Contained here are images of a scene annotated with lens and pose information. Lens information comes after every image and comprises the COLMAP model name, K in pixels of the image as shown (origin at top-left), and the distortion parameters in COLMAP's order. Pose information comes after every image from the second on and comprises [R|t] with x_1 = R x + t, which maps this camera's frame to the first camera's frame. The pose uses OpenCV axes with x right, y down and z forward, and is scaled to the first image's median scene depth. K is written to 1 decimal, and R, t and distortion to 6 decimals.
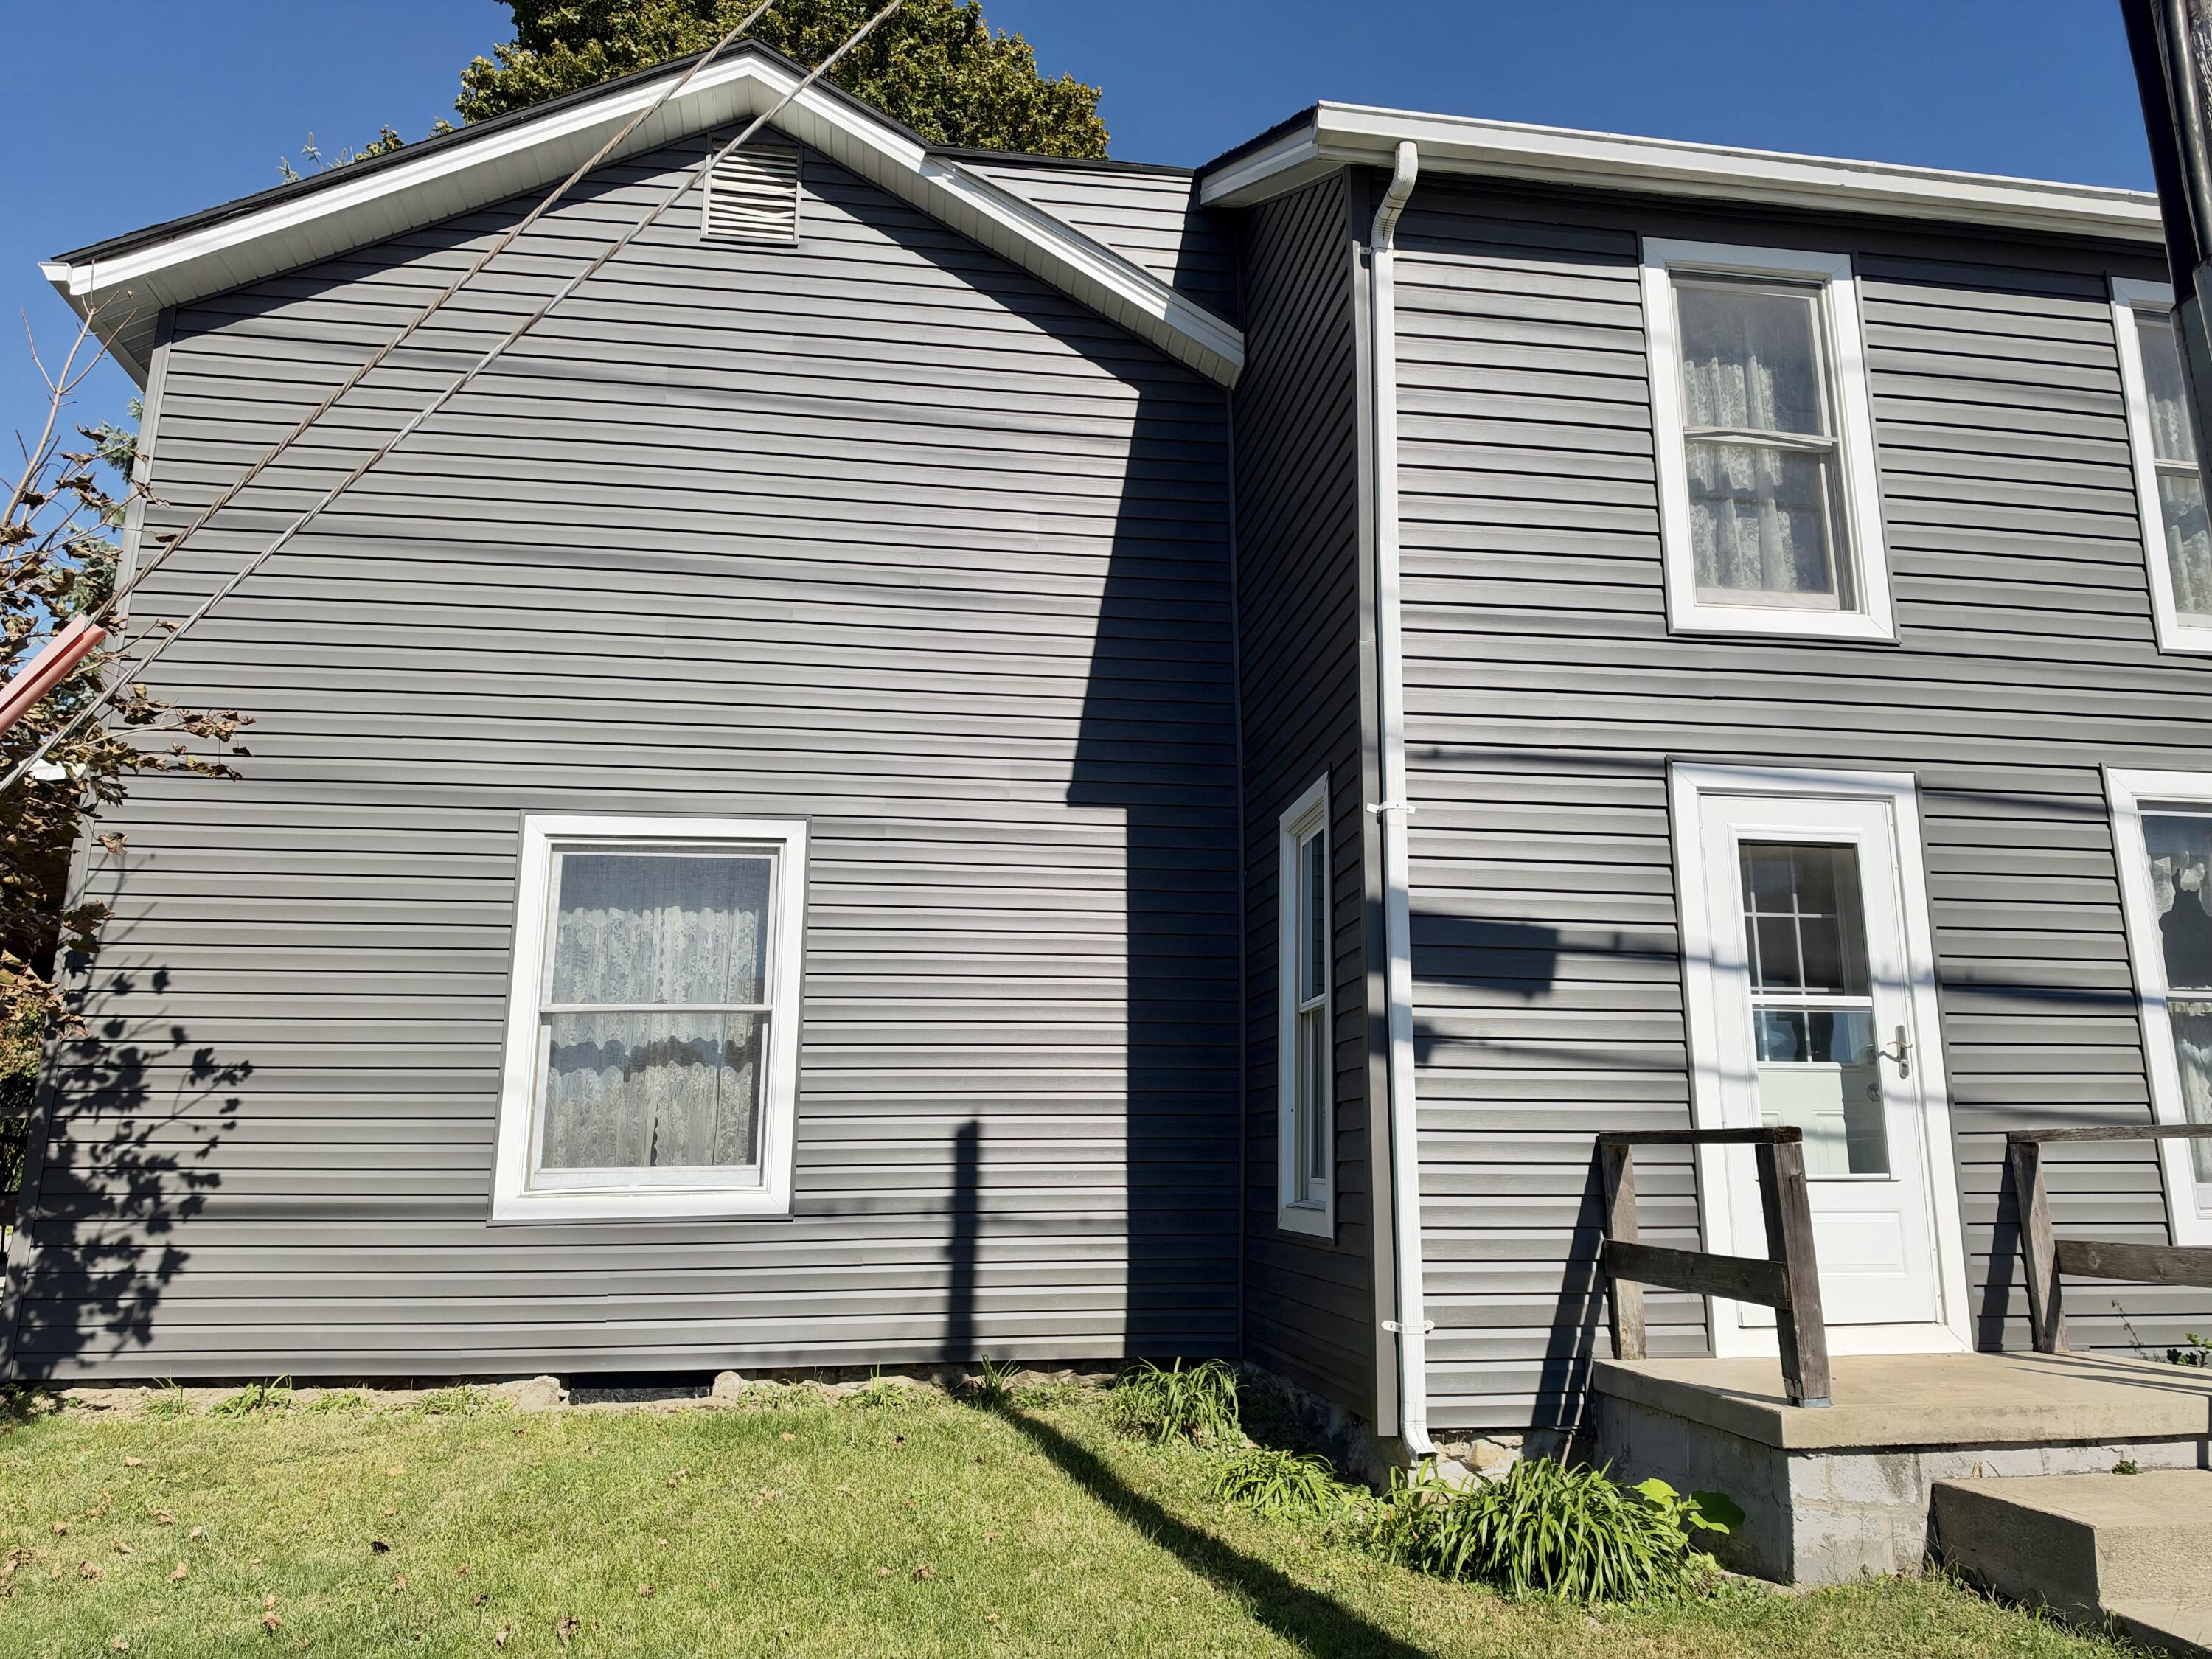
lens RADIAL K [[1588.1, 0, 1109.4], [0, 1588.1, 824.4], [0, 0, 1]] dist [0.052963, -0.076648]
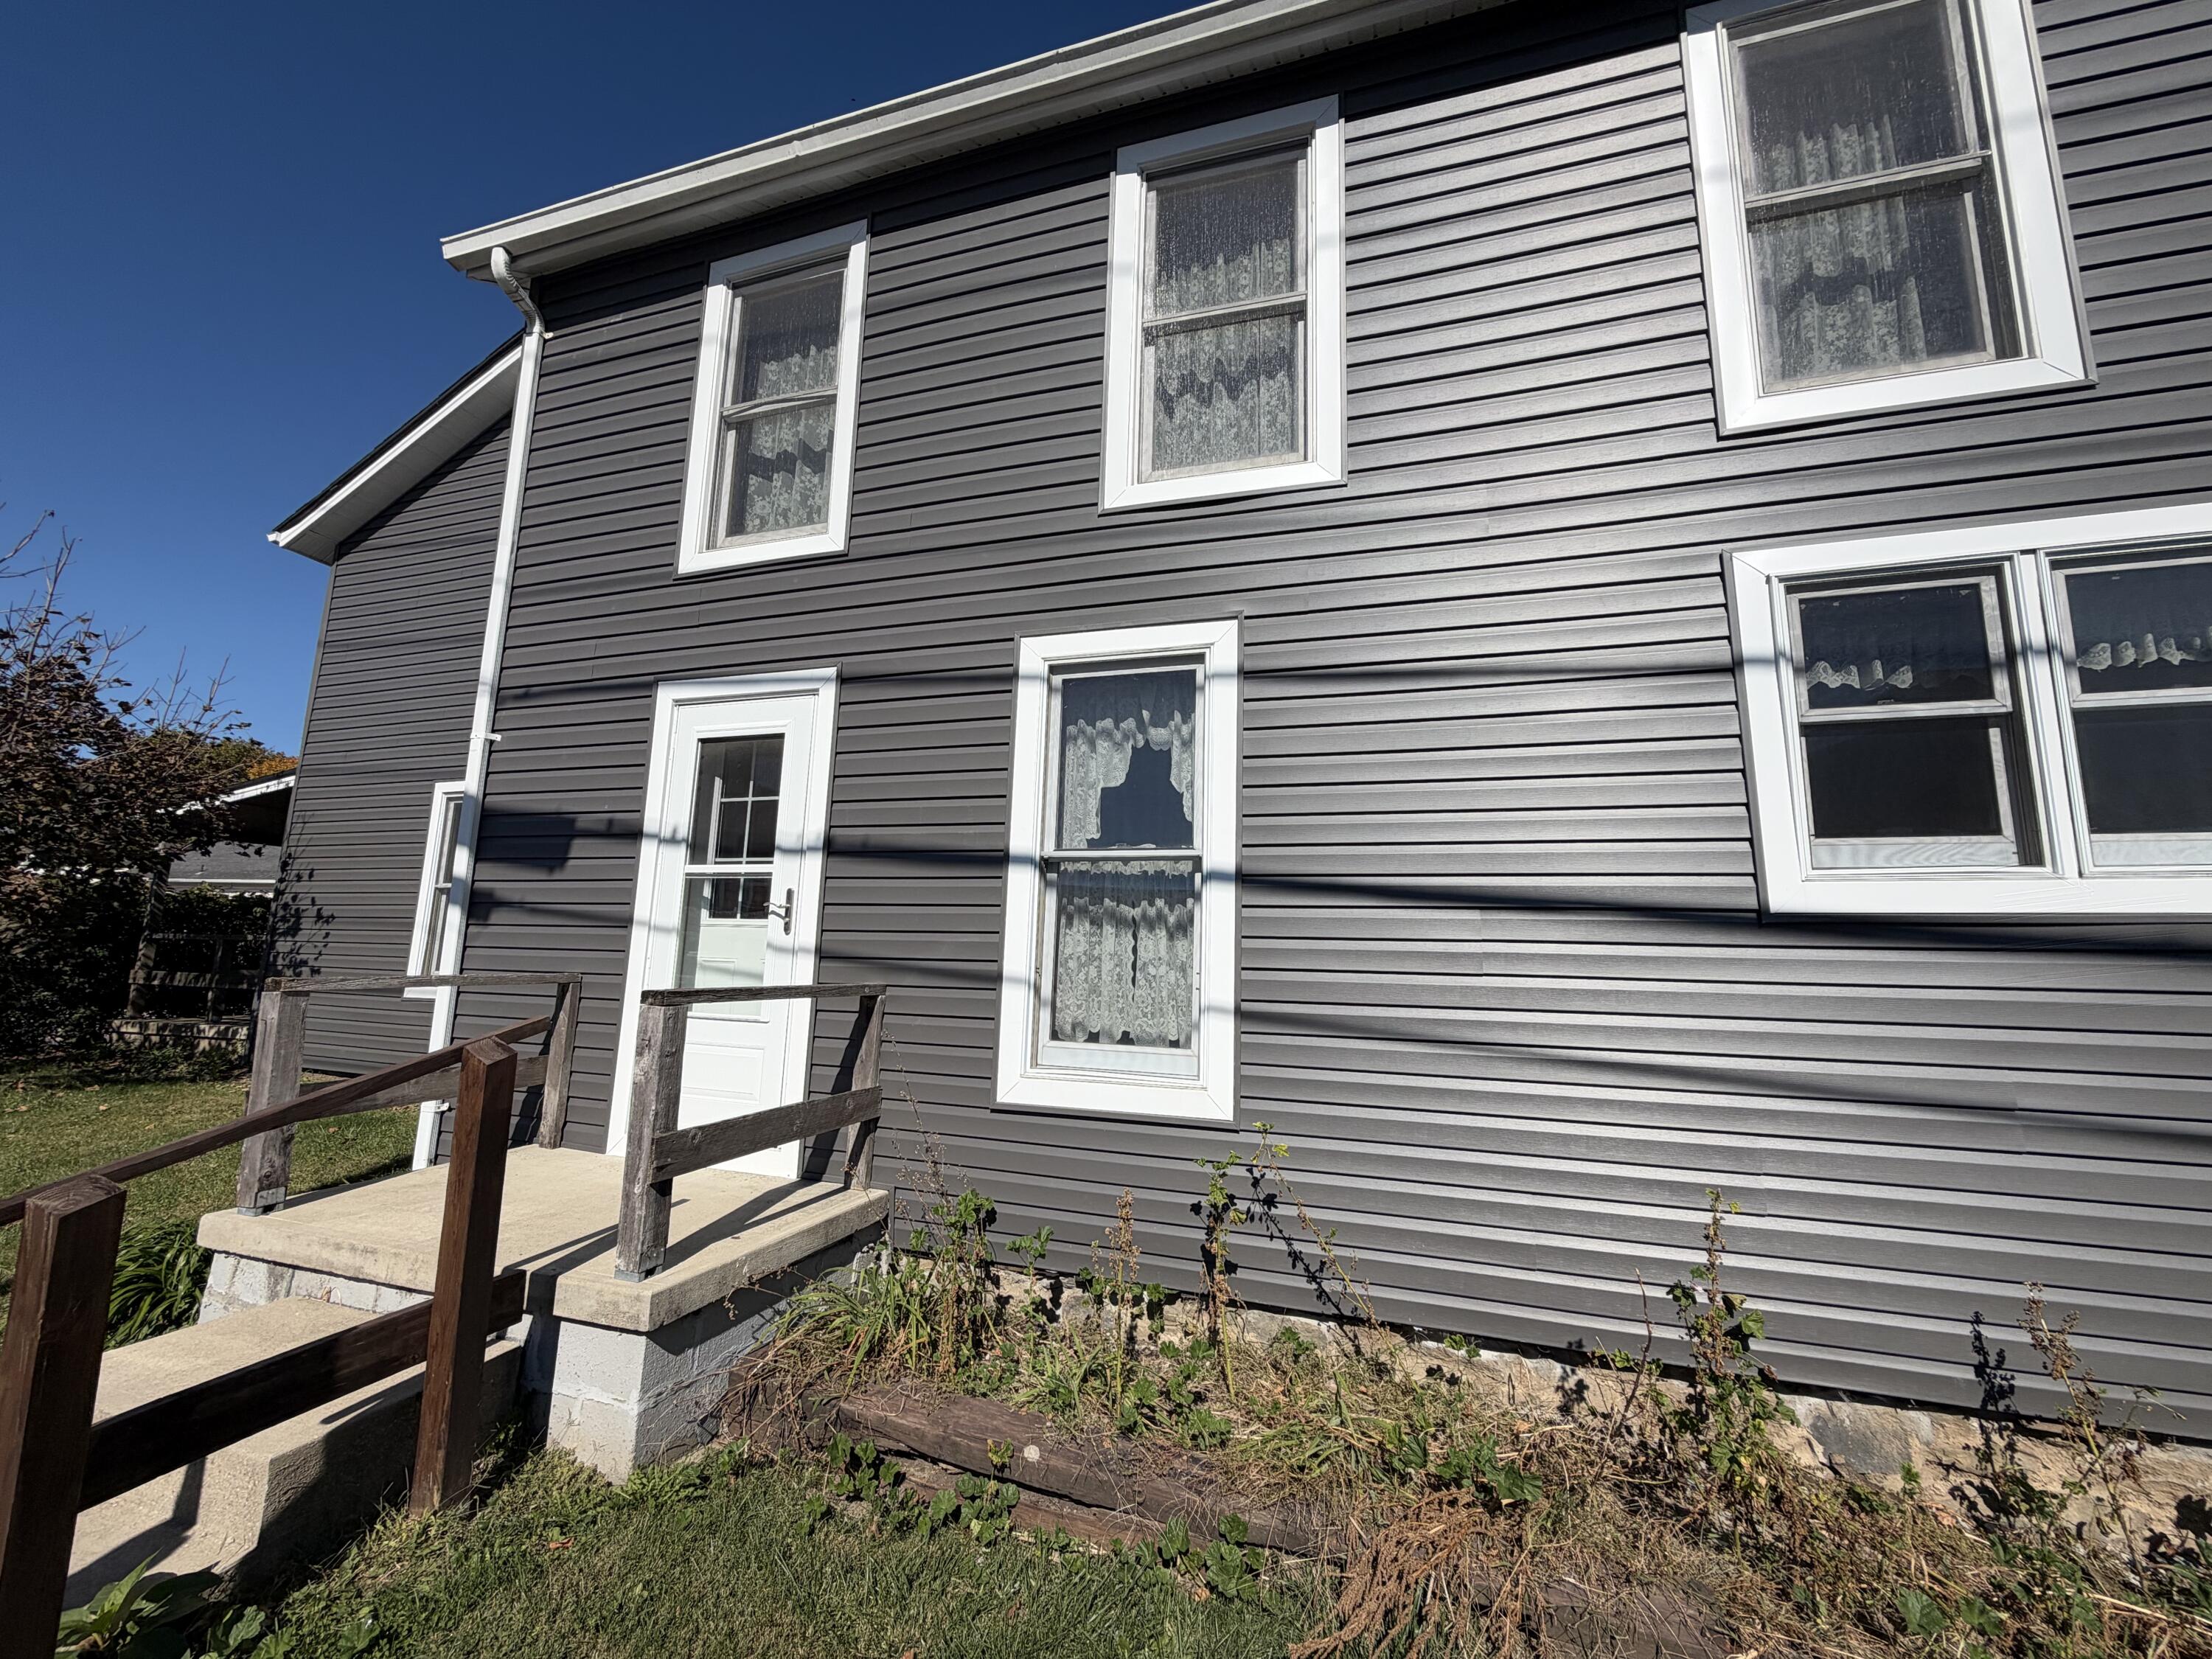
lens RADIAL K [[875.6, 0, 1105.1], [0, 875.6, 827.4], [0, 0, 1]] dist [-0.000629, -0.000017]
pose [[0.890608, -0.042736, -0.452759, 0.967663], [0.068244, 0.996861, 0.040146, 0.071398], [0.449622, -0.066652, 0.890729, 0.537744]]
